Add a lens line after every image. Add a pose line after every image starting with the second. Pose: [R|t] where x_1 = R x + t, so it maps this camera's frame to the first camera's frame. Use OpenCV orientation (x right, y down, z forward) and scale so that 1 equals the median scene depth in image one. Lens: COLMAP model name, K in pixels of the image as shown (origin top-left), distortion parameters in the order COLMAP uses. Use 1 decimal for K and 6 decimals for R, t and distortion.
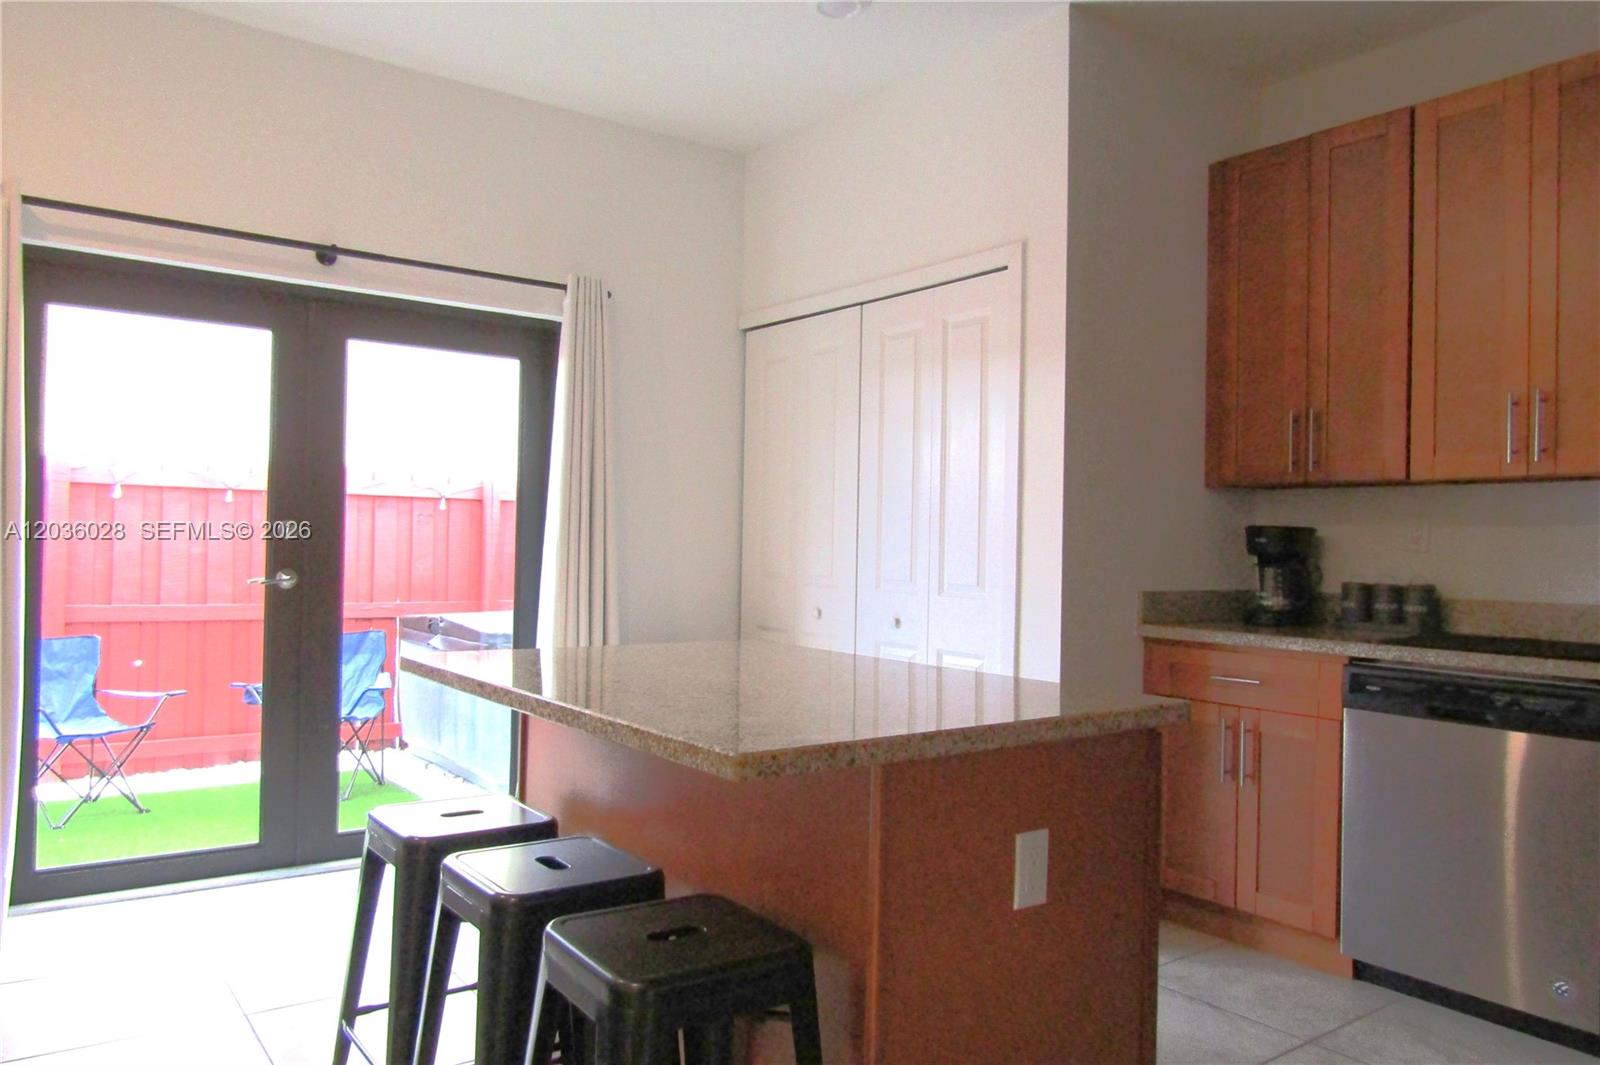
lens RADIAL K [[1204.1, 0, 805.8], [0, 1204.1, 530.9], [0, 0, 1]] dist [0.007444, -0.000688]
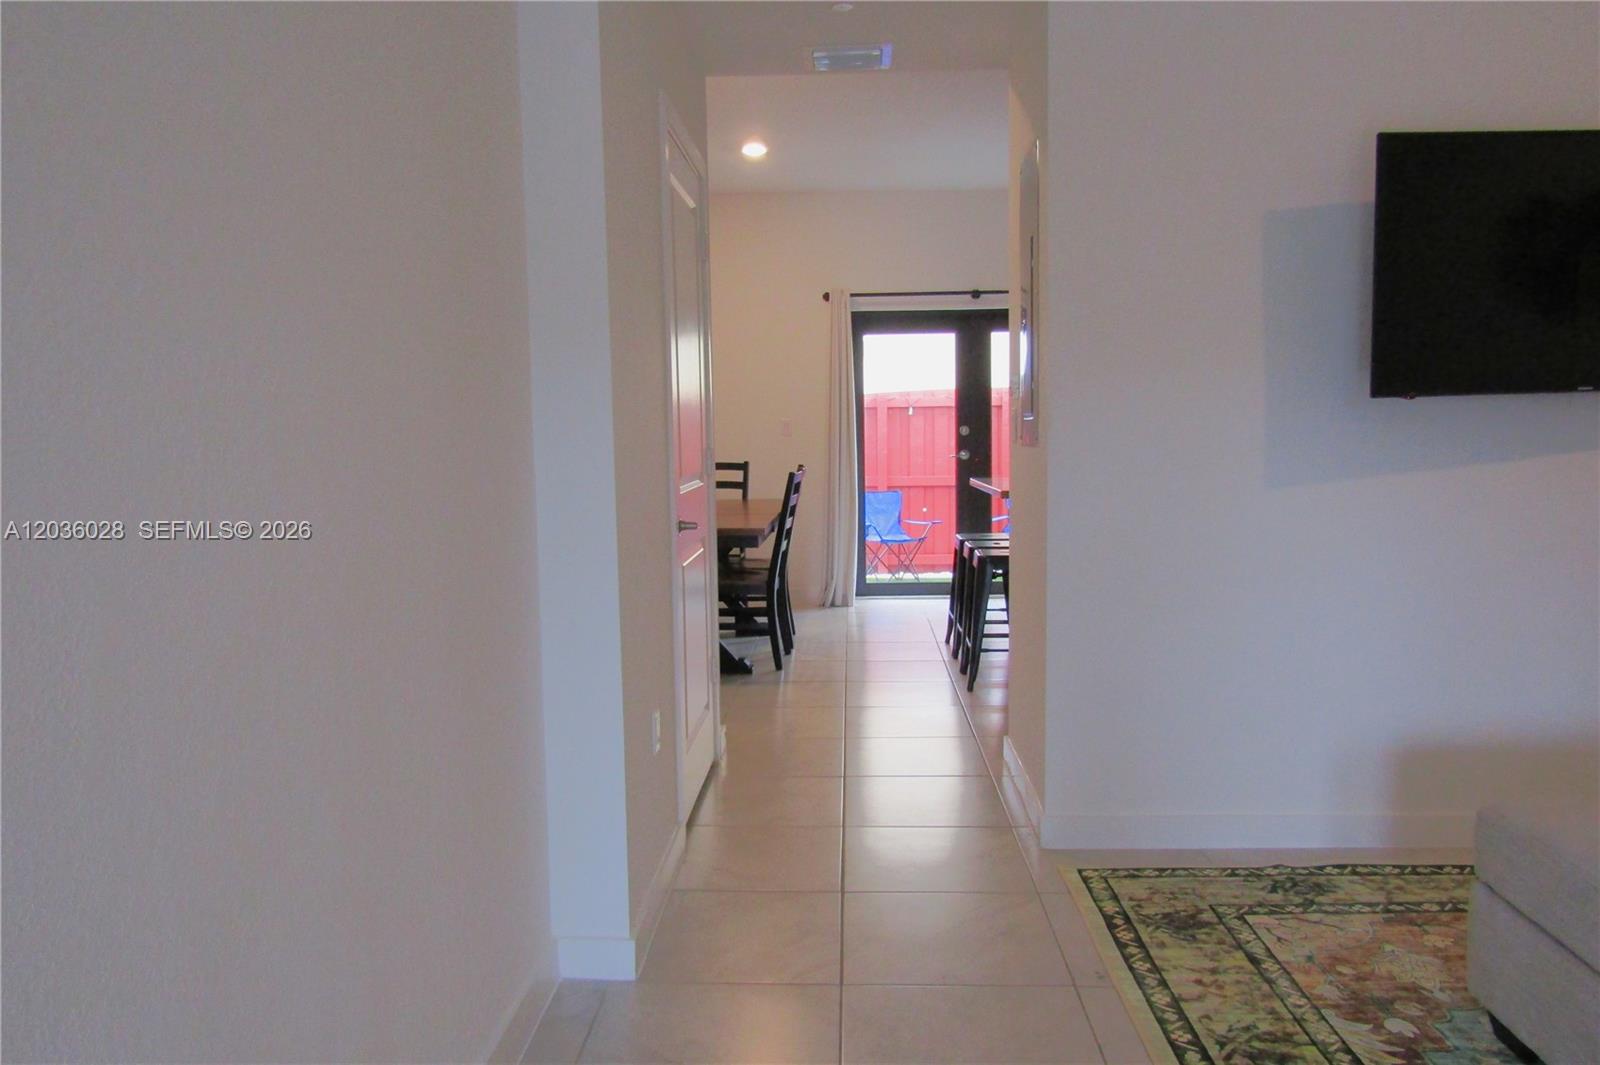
lens RADIAL K [[1204.1, 0, 801.7], [0, 1204.1, 529.7], [0, 0, 1]] dist [0.007444, -0.000688]
pose [[0.795987, 0.019613, -0.604996, 0.590470], [0.032246, 0.996682, 0.074736, 0.005535], [0.604454, -0.078998, 0.792713, -0.800804]]
